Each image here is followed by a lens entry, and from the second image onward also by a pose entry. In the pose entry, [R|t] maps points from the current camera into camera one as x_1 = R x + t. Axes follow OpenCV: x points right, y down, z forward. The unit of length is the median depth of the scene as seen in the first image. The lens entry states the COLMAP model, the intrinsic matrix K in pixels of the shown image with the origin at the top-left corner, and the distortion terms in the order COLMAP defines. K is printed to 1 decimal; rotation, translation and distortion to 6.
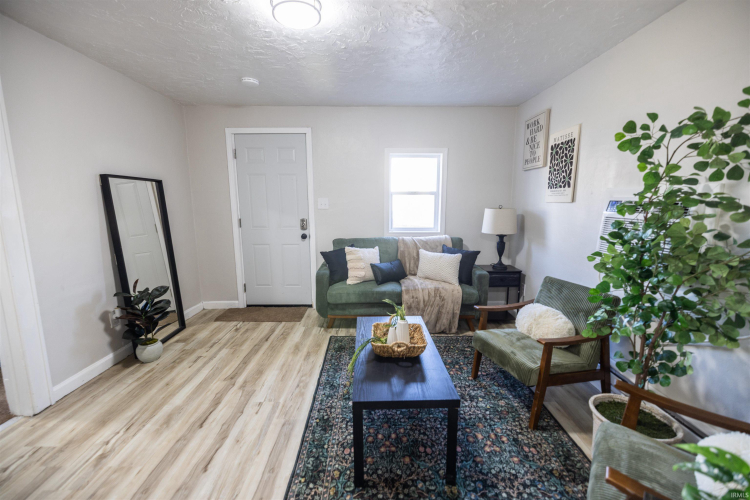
lens RADIAL K [[325.7, 0, 375.0], [0, 325.7, 250.0], [0, 0, 1]] dist [-0.000882, -0.000057]
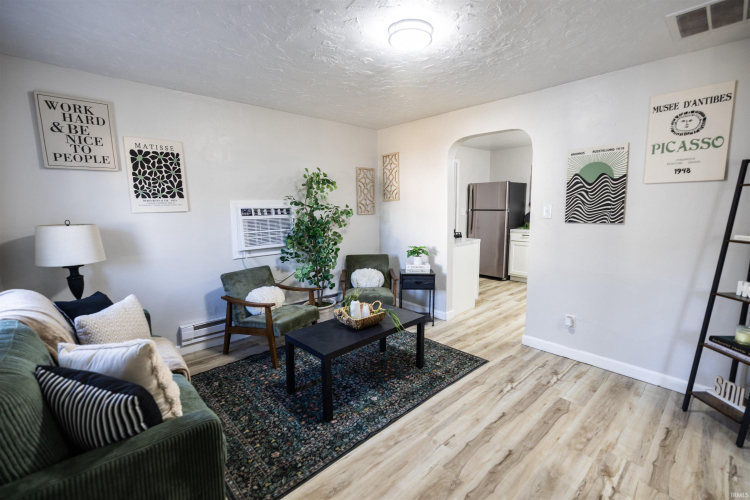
lens RADIAL K [[325.7, 0, 375.0], [0, 325.7, 250.0], [0, 0, 1]] dist [-0.000882, -0.000057]
pose [[-0.679945, -0.103498, 0.725922, -0.652901], [0.118699, 0.961396, 0.248252, -0.217937], [-0.723592, 0.254964, -0.641411, 1.273174]]
